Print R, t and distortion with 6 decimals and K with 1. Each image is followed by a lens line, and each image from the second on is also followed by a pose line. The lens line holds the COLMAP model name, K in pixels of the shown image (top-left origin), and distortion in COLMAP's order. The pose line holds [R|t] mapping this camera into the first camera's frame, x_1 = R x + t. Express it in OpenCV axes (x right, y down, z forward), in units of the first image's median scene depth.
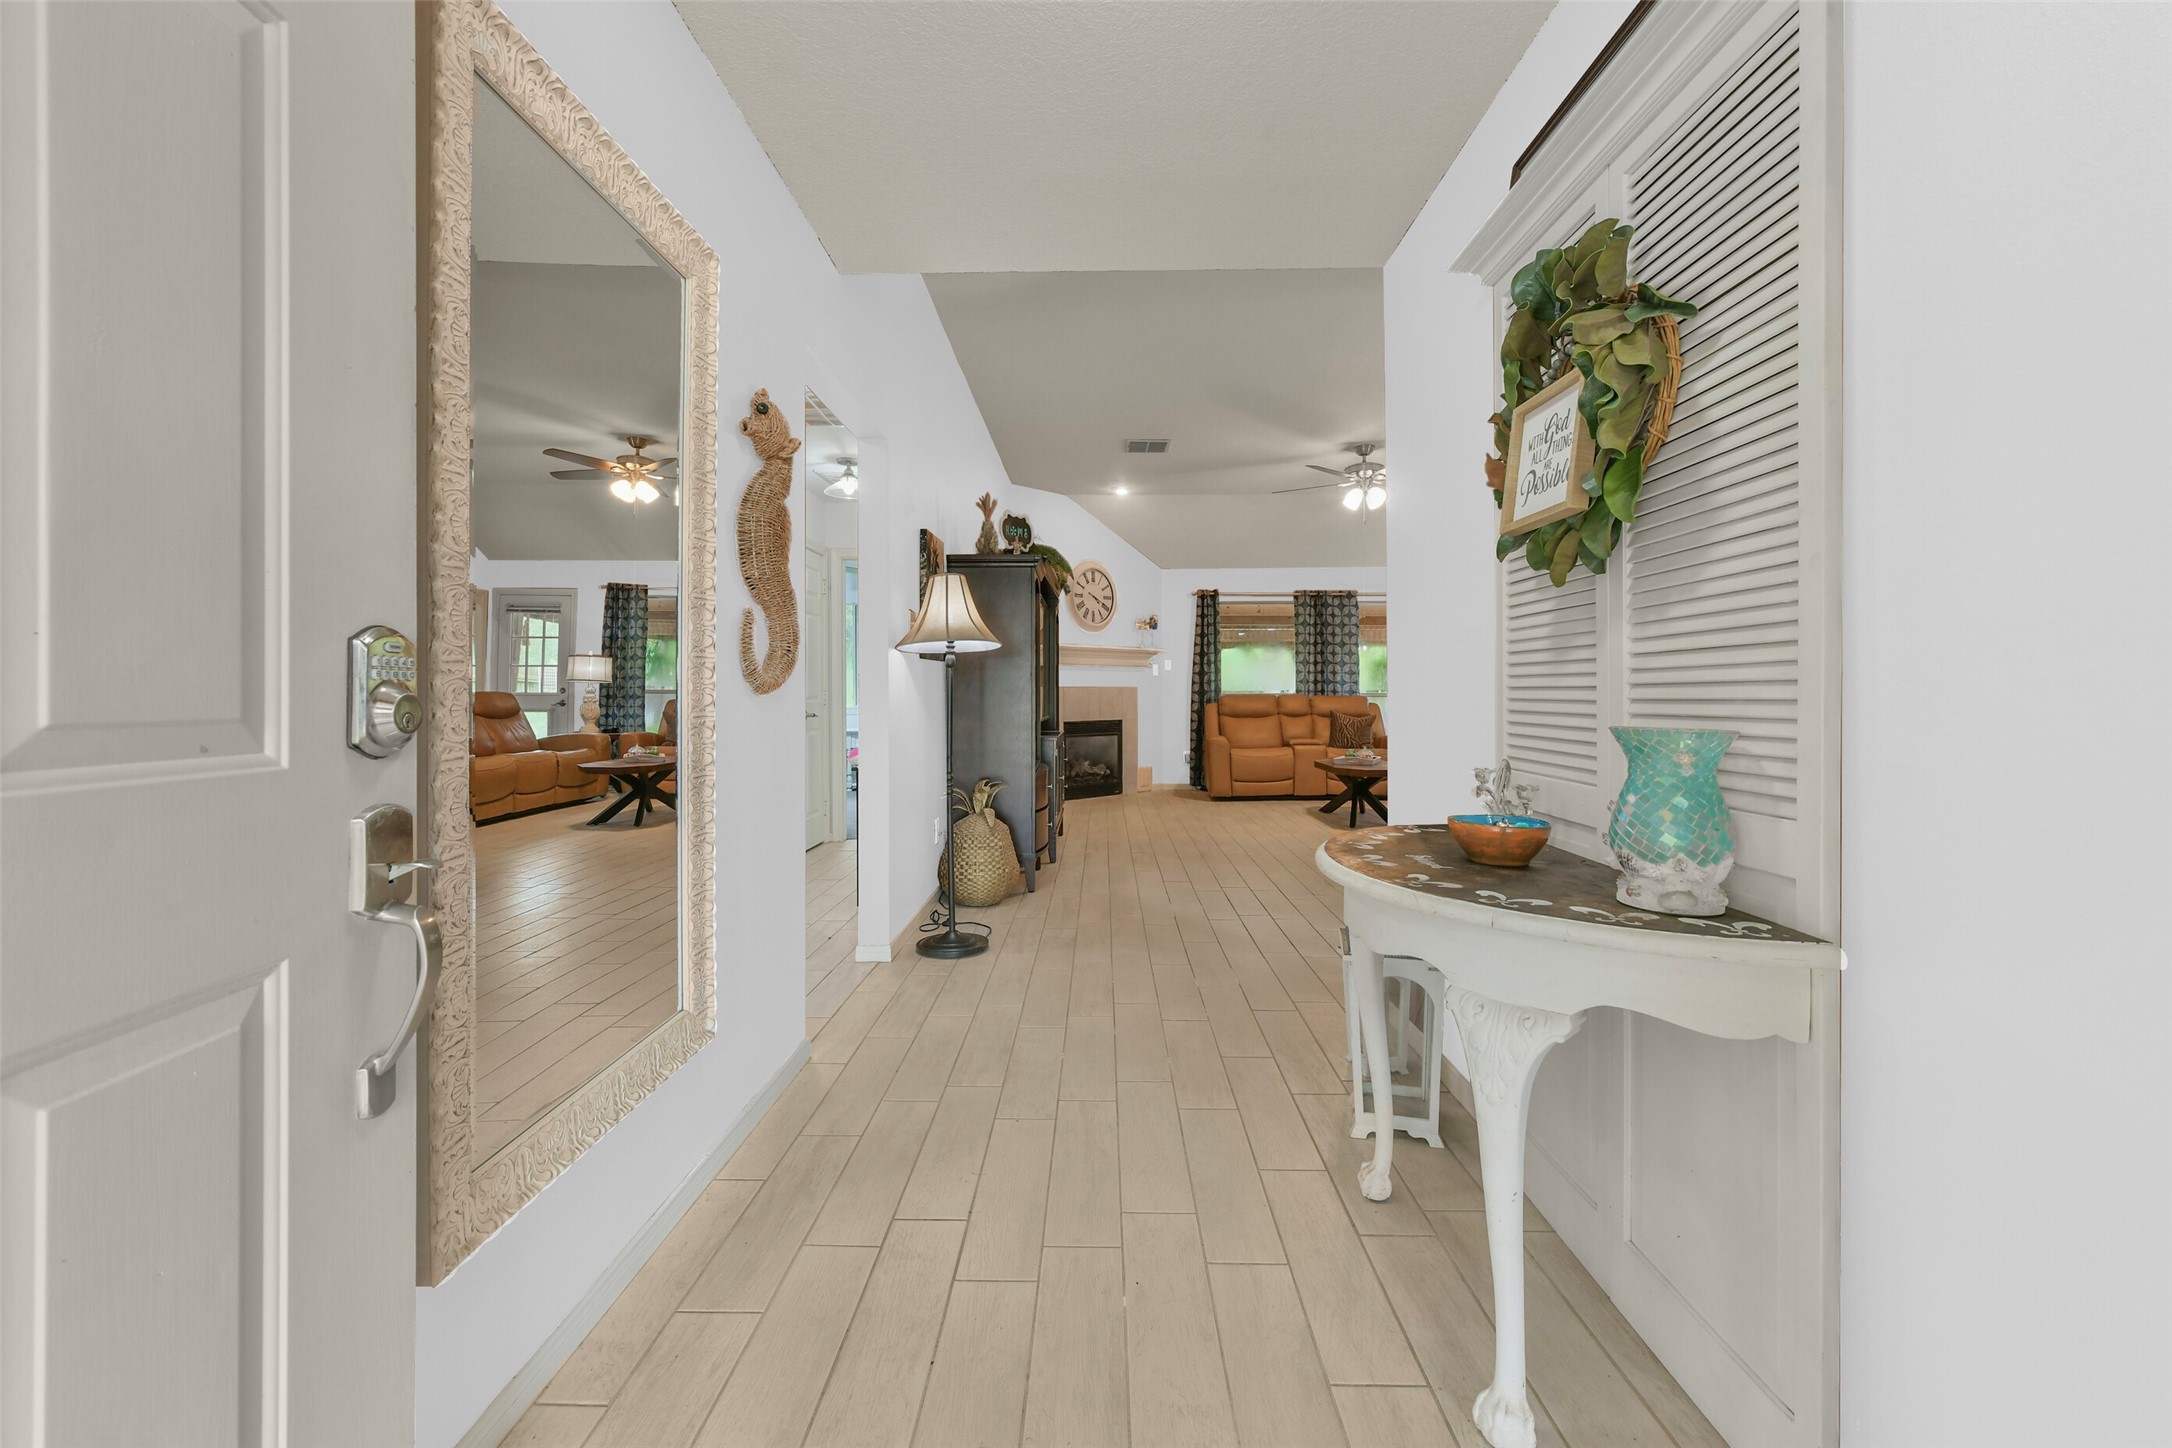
lens RADIAL K [[875.4, 0, 1090.3], [0, 875.4, 708.4], [0, 0, 1]] dist [-0.000050, 0.000018]
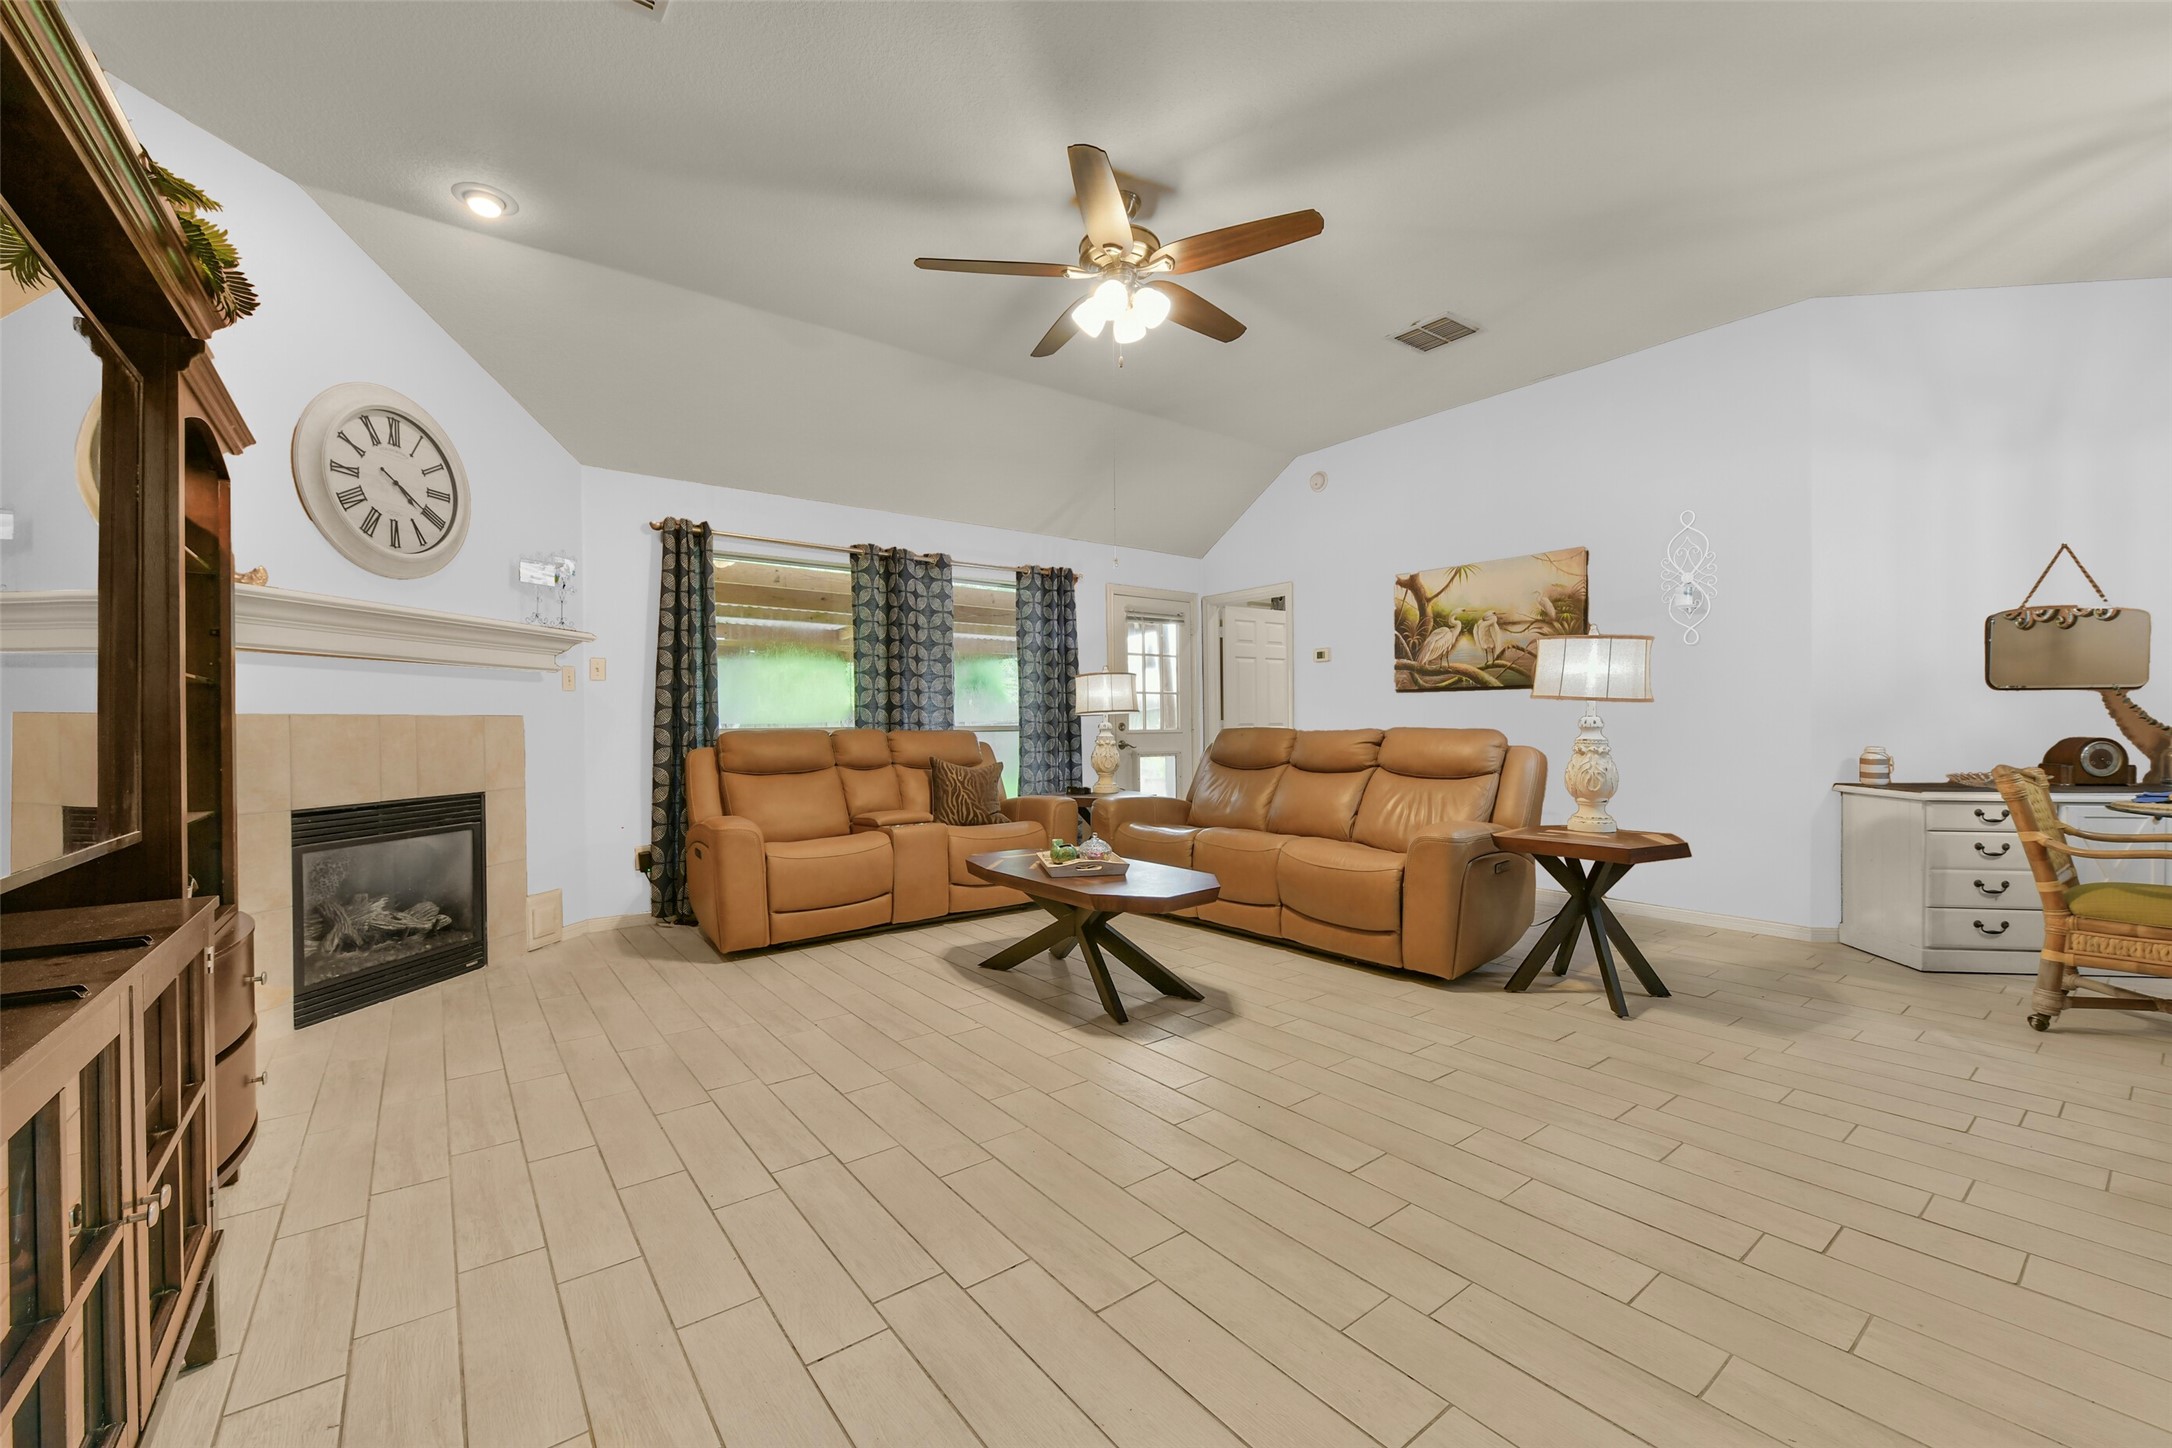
lens RADIAL K [[868.8, 0, 1090.8], [0, 868.8, 727.9], [0, 0, 1]] dist [-0.008185, -0.000099]
pose [[0.783464, -0.007360, 0.621394, 0.006131], [0.017244, 0.999802, -0.009900, -0.008640], [-0.621198, 0.018472, 0.783436, 0.472343]]
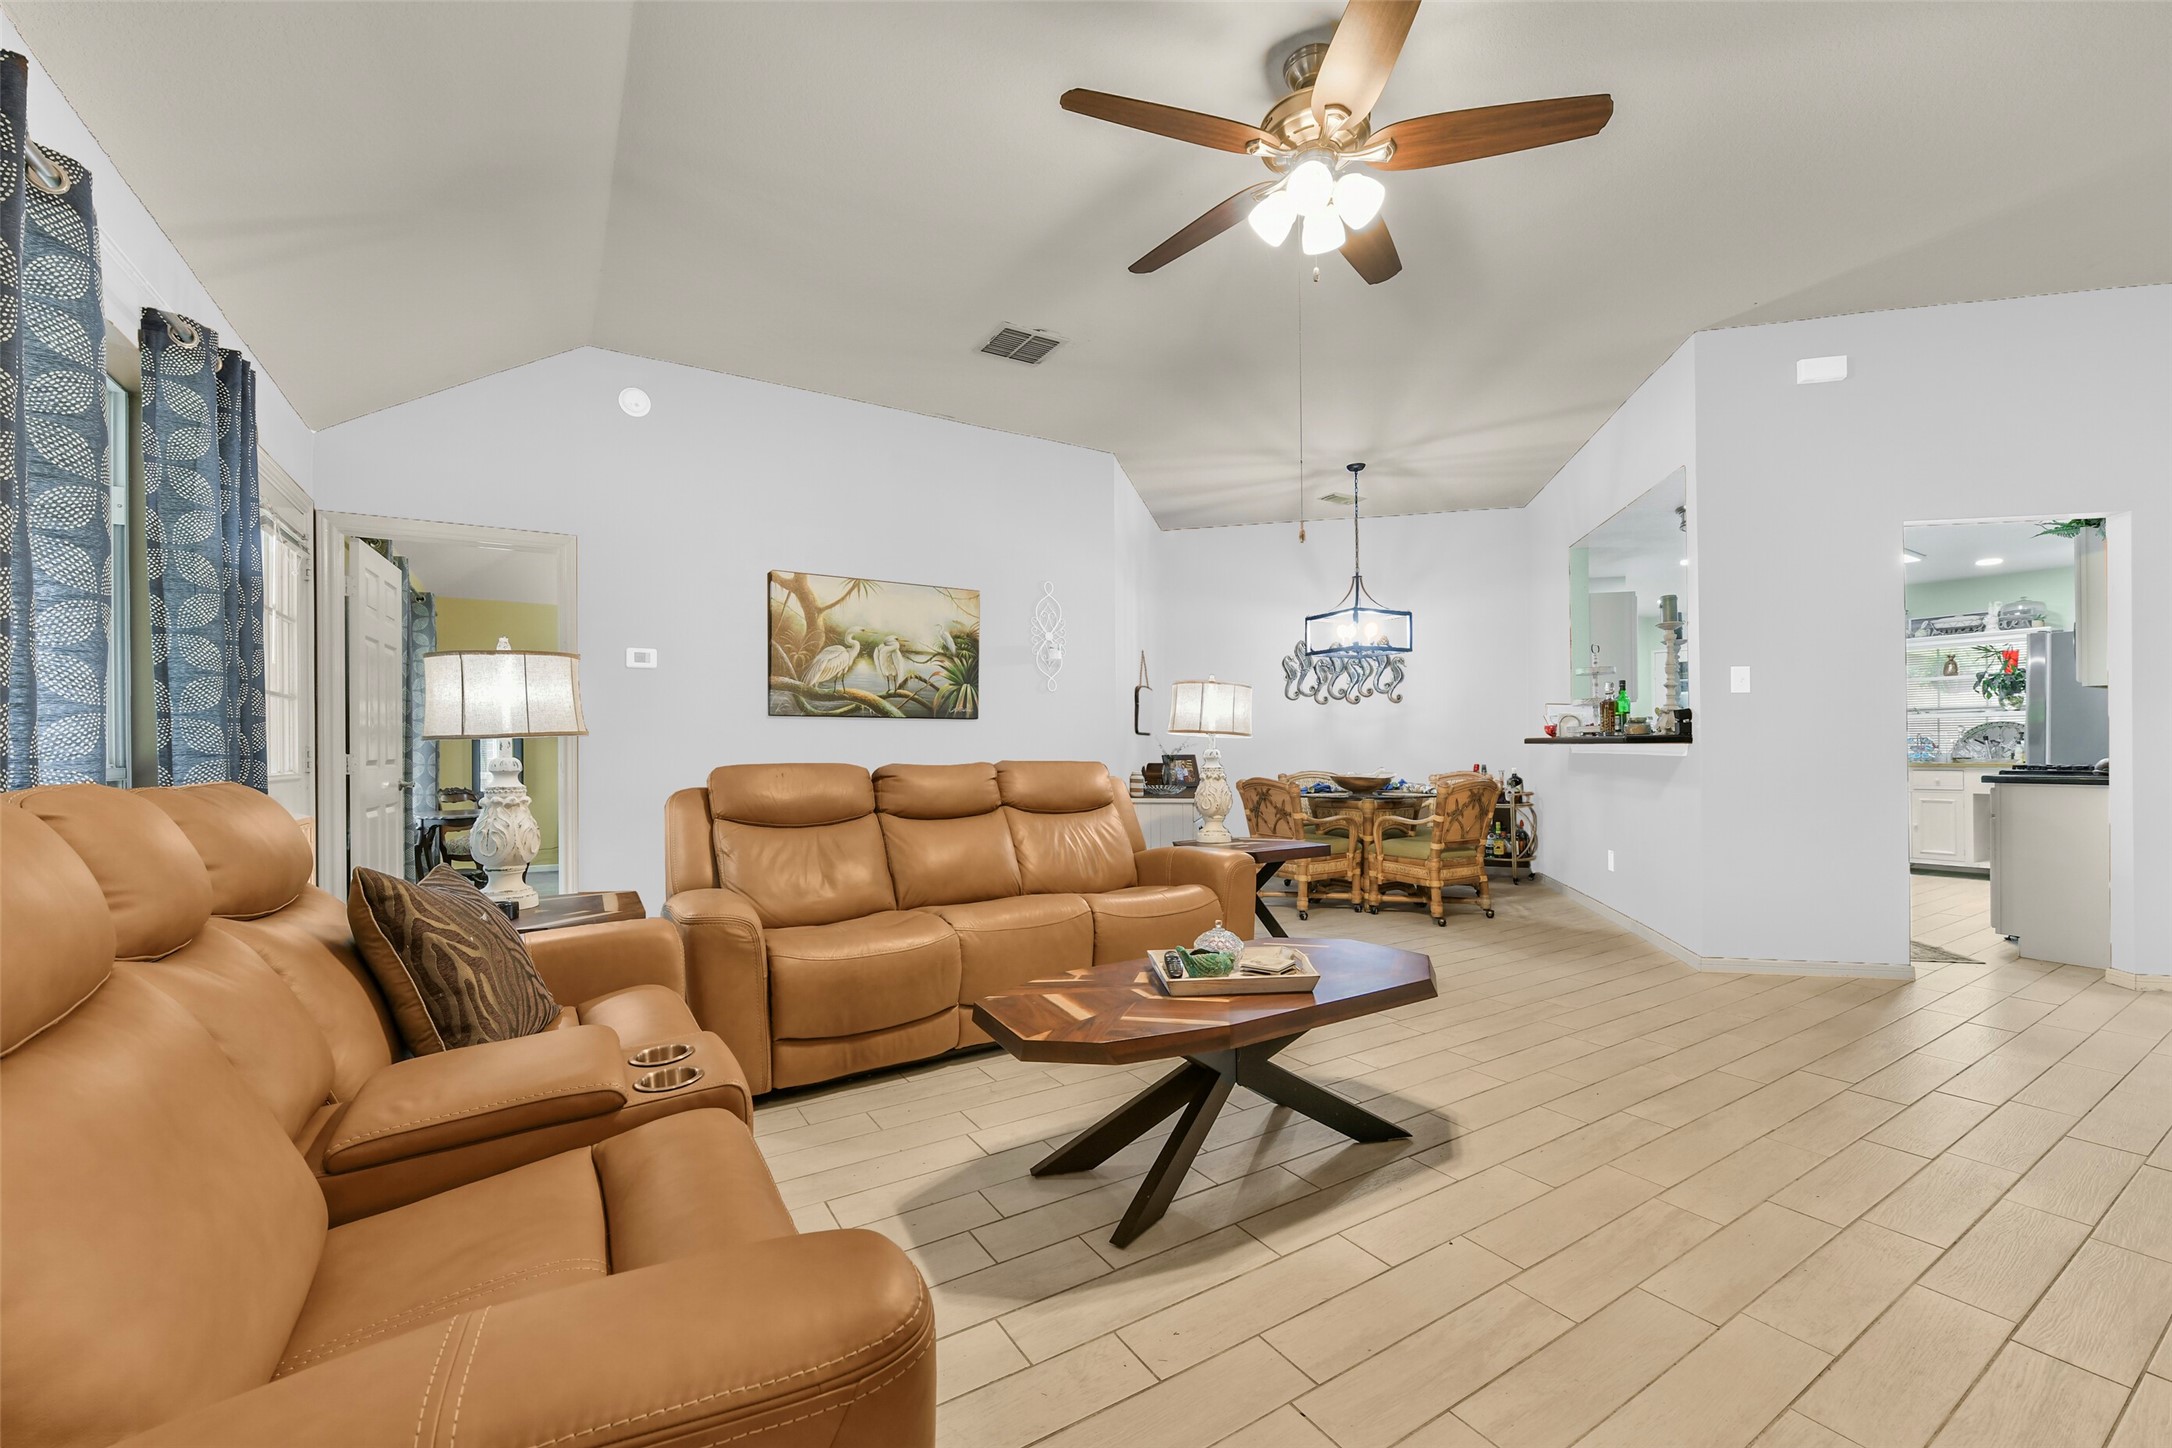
lens RADIAL K [[874.4, 0, 1094.1], [0, 874.4, 745.1], [0, 0, 1]] dist [-0.012192, -0.000075]
pose [[-0.542901, 0.008283, 0.839756, 0.049041], [0.021620, 0.999758, 0.004117, -0.018926], [-0.839519, 0.020391, -0.542948, 0.924242]]
